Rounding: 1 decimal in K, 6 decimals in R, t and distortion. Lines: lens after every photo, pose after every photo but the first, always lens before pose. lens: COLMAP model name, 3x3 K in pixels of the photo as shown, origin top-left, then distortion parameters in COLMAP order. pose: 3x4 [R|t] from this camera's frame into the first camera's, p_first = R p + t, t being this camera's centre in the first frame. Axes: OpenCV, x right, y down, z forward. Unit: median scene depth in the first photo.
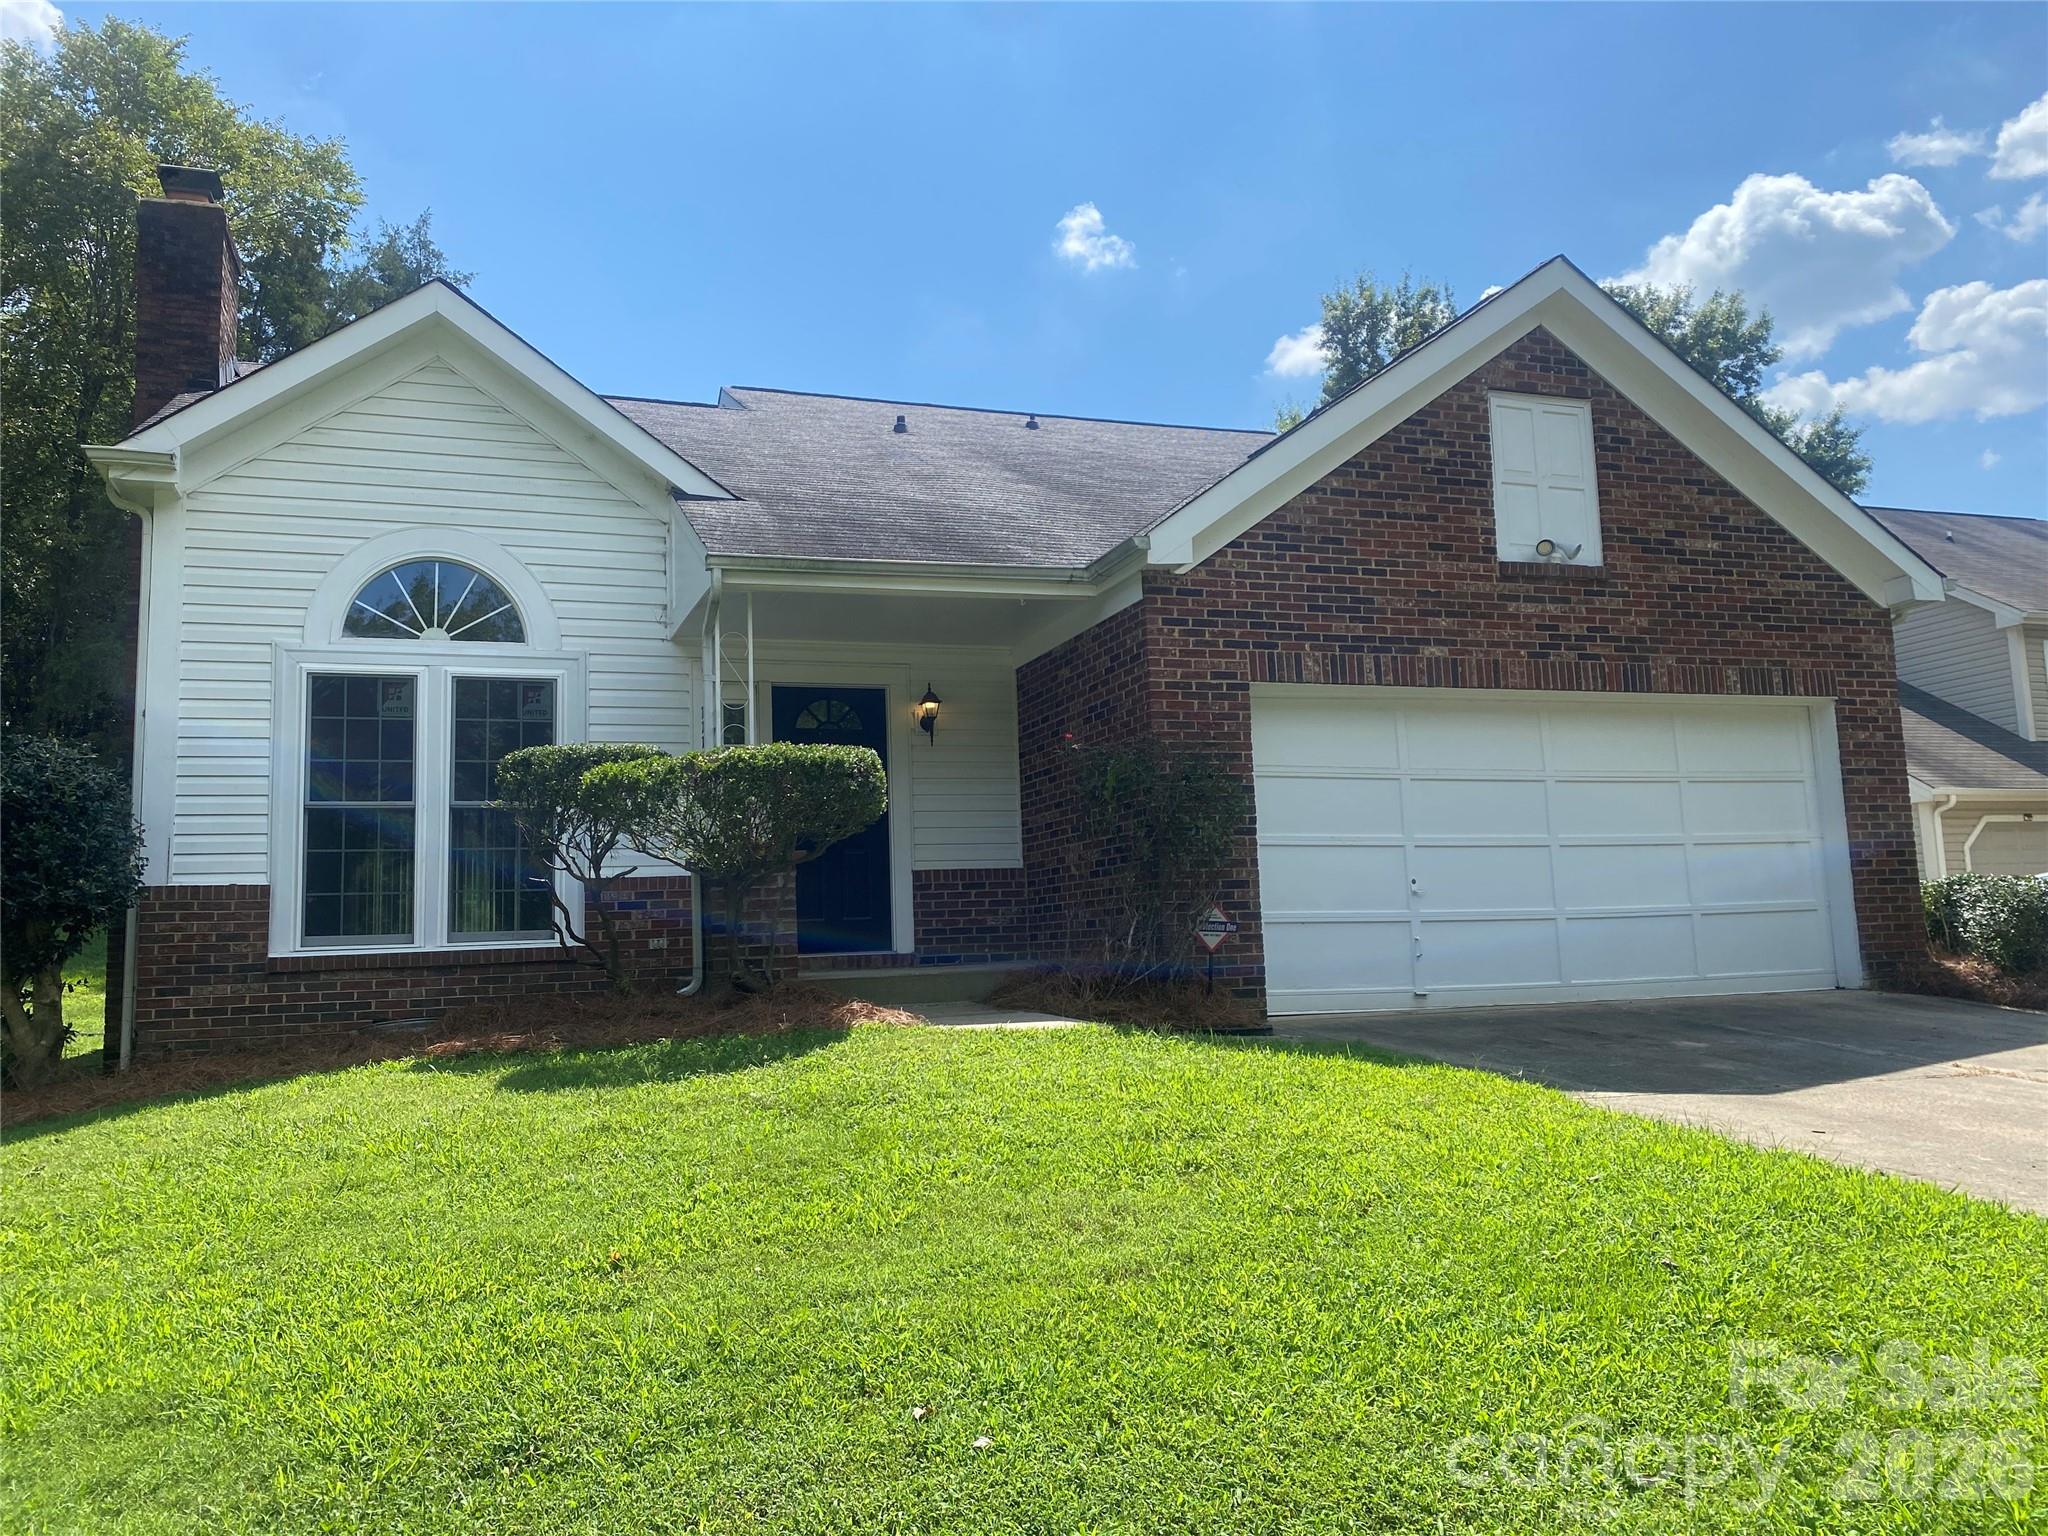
lens RADIAL K [[1555.4, 0, 1014.4], [0, 1555.4, 763.8], [0, 0, 1]] dist [0.056016, -0.060675]
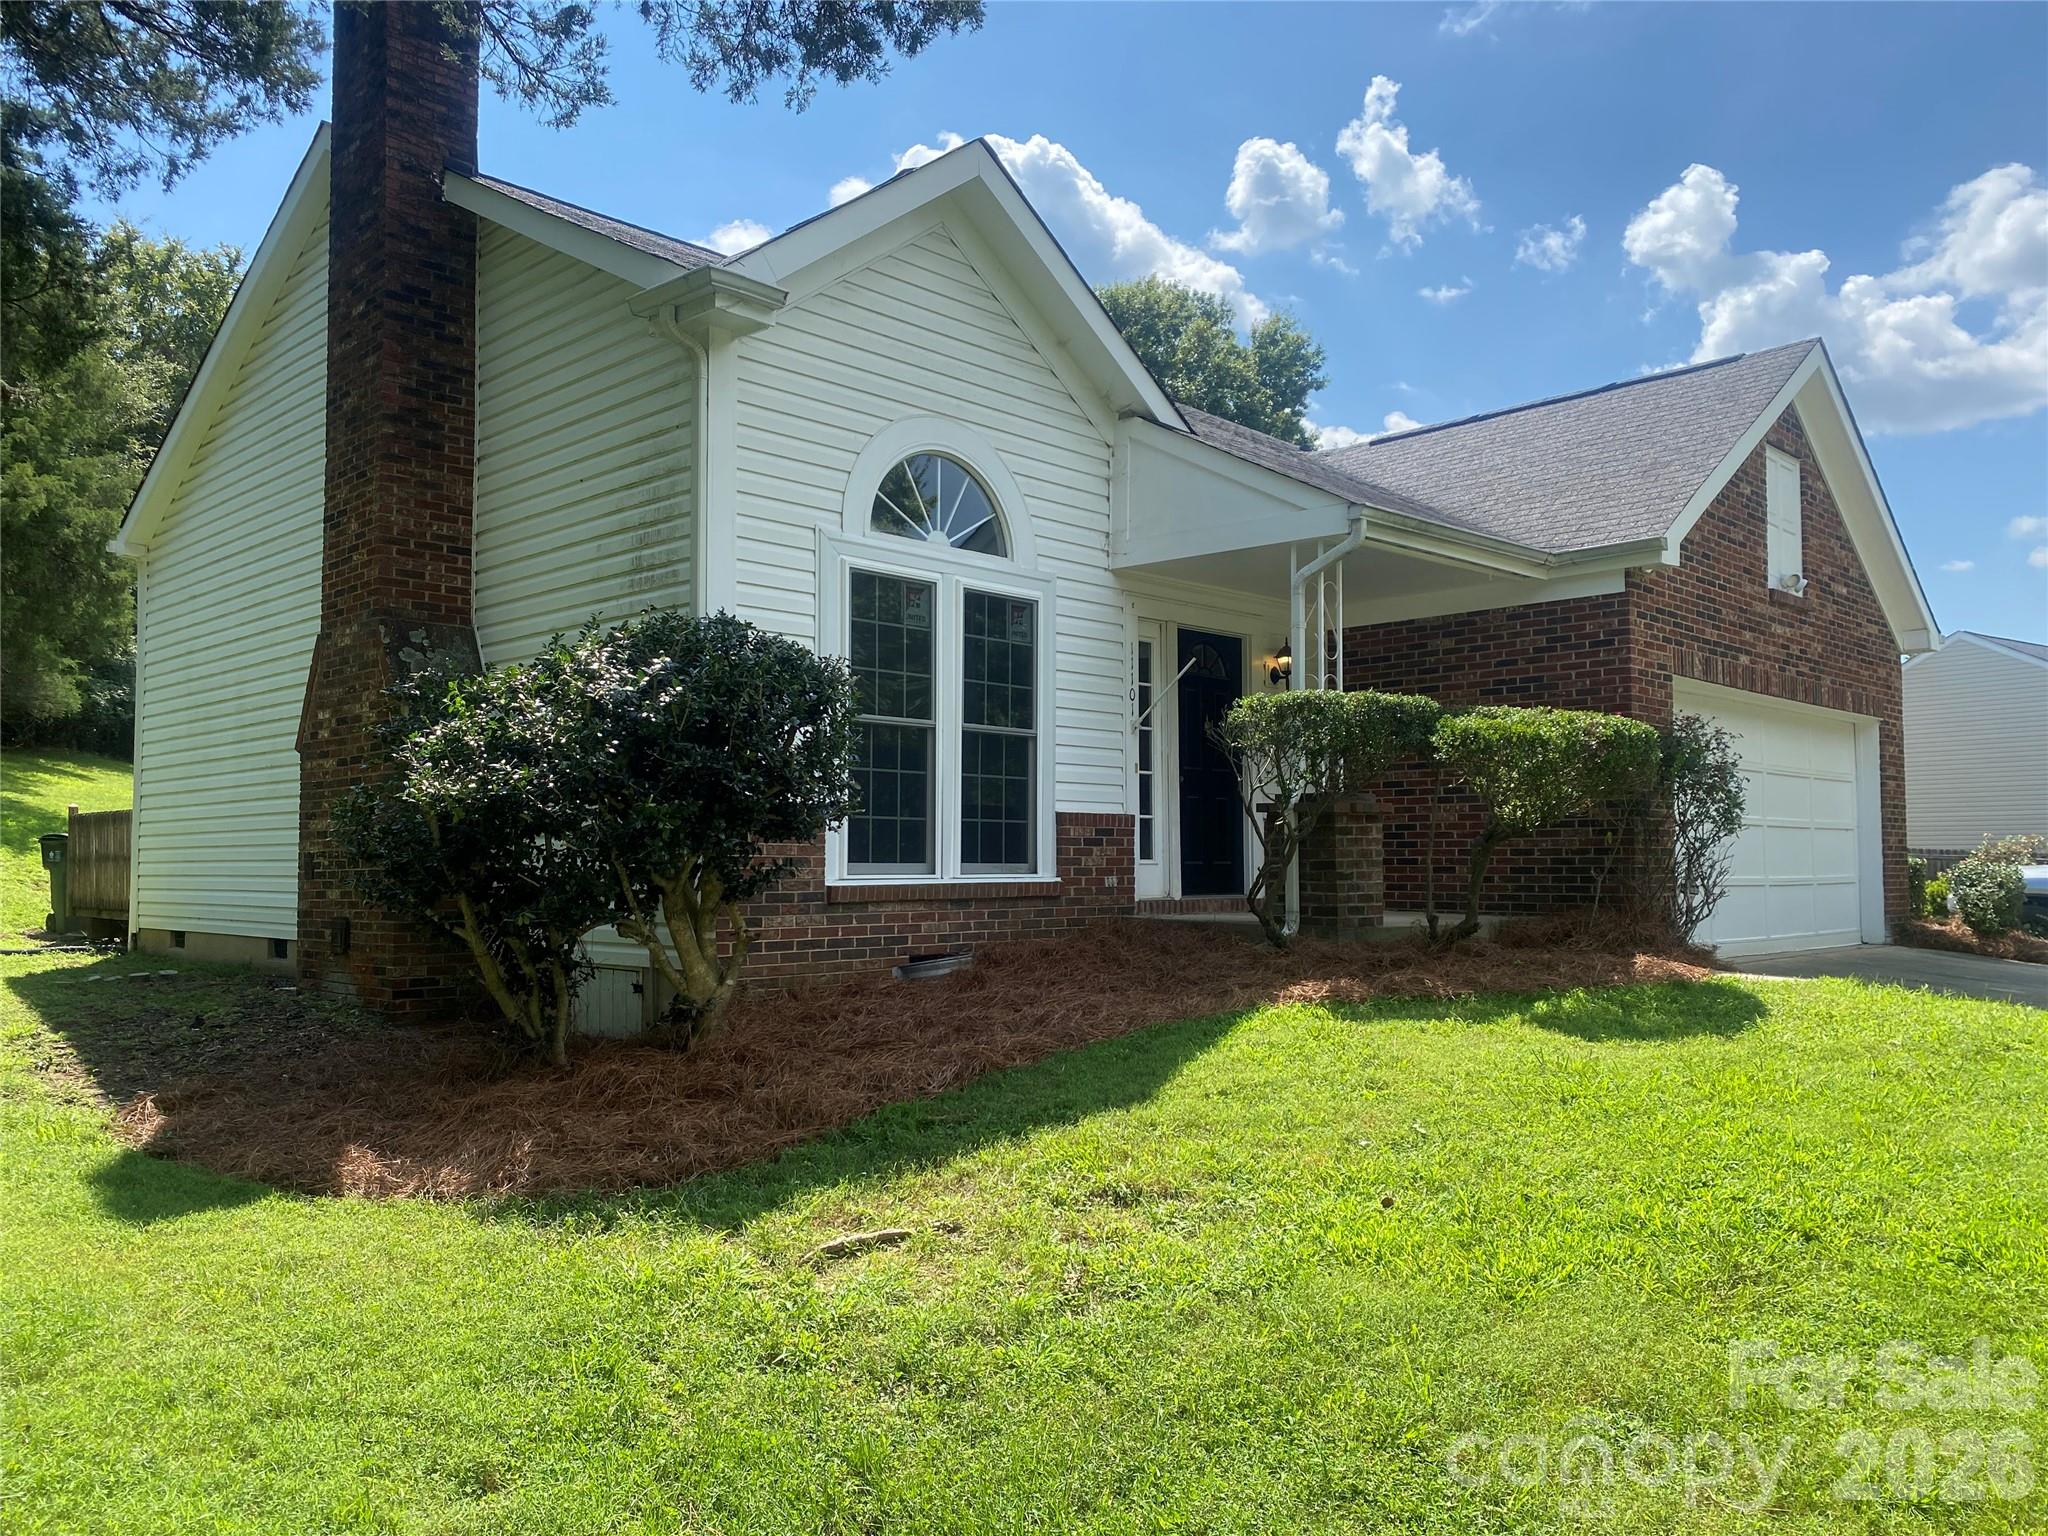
lens RADIAL K [[1538.4, 0, 1024.4], [0, 1538.4, 795.4], [0, 0, 1]] dist [0.105510, -0.137940]
pose [[0.898323, 0.054797, 0.435904, -0.710311], [-0.083469, 0.995407, 0.046883, 0.020402], [-0.431333, -0.078501, 0.898771, 0.158184]]
